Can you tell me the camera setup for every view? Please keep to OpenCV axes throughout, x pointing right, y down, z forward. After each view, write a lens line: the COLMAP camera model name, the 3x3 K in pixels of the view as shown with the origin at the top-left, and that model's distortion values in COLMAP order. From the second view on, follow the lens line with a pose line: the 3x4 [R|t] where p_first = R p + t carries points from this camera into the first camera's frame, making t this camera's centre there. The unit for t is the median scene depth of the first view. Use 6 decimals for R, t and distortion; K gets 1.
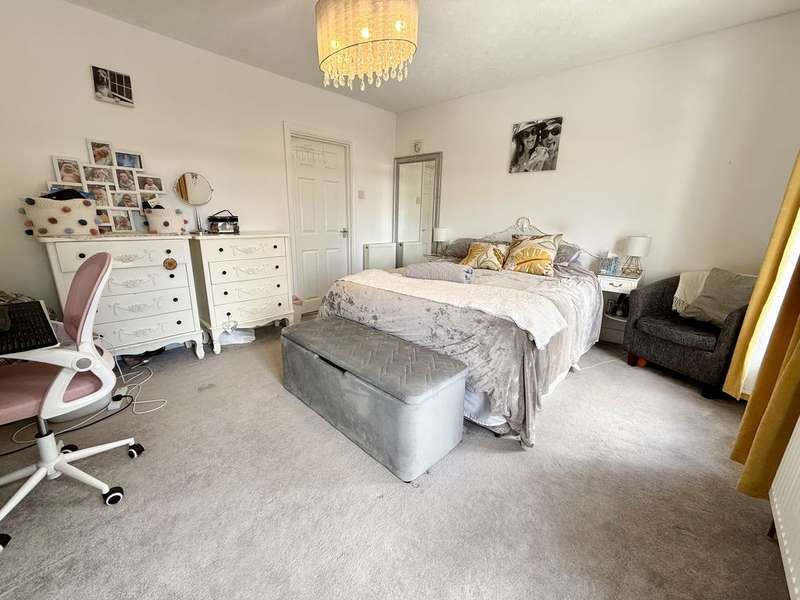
lens RADIAL K [[320.5, 0, 399.7], [0, 320.5, 301.3], [0, 0, 1]] dist [0.001172, -0.000680]
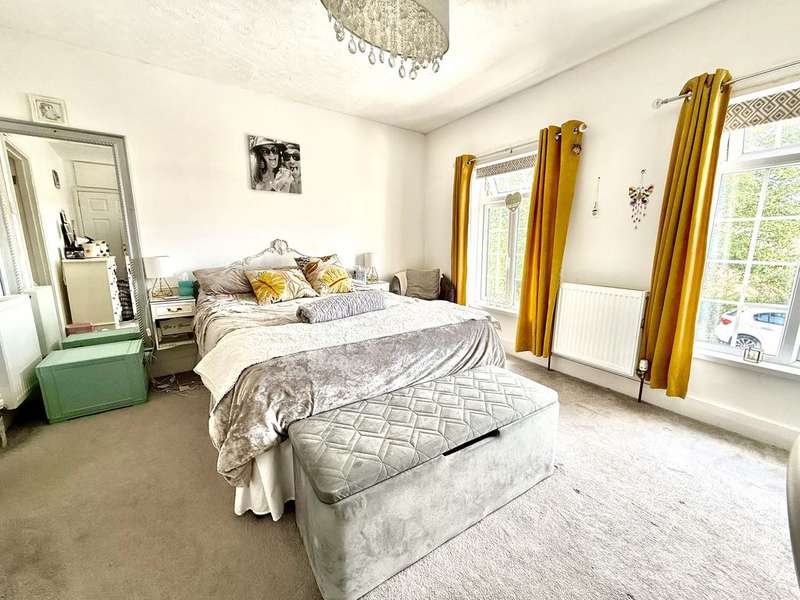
lens RADIAL K [[320.5, 0, 395.7], [0, 320.5, 301.1], [0, 0, 1]] dist [0.001172, -0.000680]
pose [[0.219552, -0.191895, 0.956542, -0.490208], [0.252421, 0.958252, 0.134300, -0.138274], [-0.942380, 0.211966, 0.258824, 0.507794]]
